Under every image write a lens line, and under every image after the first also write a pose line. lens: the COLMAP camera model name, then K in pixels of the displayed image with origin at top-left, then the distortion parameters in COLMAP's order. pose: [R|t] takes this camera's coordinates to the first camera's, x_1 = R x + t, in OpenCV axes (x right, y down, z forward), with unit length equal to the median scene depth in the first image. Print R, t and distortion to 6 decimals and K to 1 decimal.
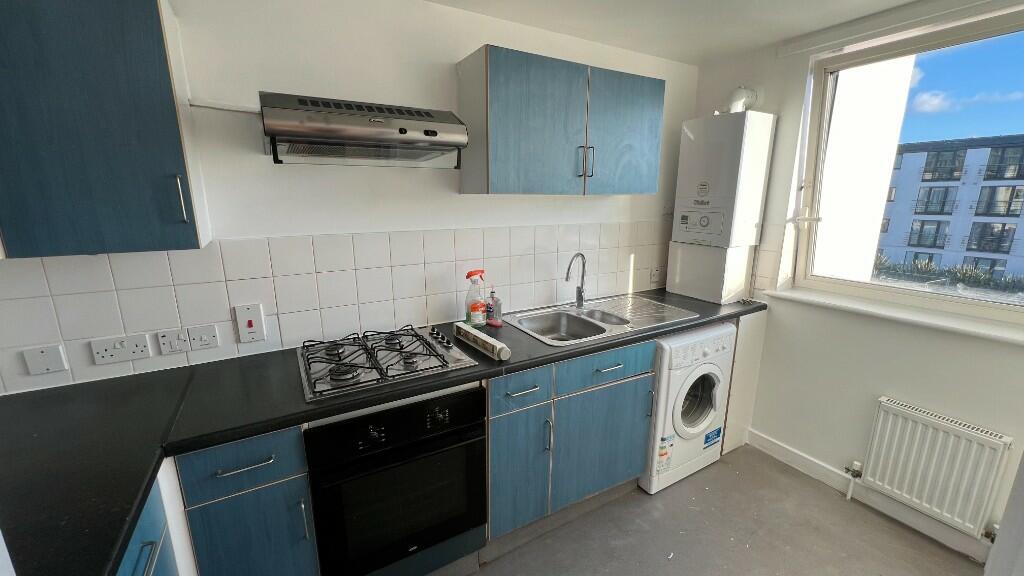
lens RADIAL K [[410.1, 0, 513.1], [0, 410.1, 288.2], [0, 0, 1]] dist [-0.003871, -0.000148]
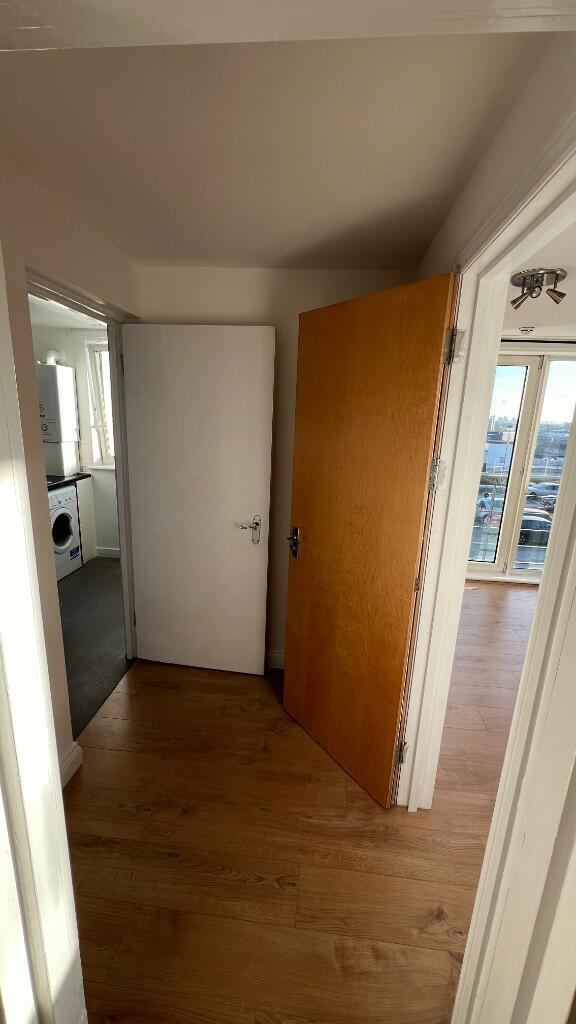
lens RADIAL K [[410.1, 0, 287.9], [0, 410.1, 515.0], [0, 0, 1]] dist [-0.003871, -0.000148]
pose [[0.578169, -0.166763, 0.798693, -0.356284], [0.146294, 0.984215, 0.099598, 0.170579], [-0.802695, 0.059259, 0.593438, -0.777594]]
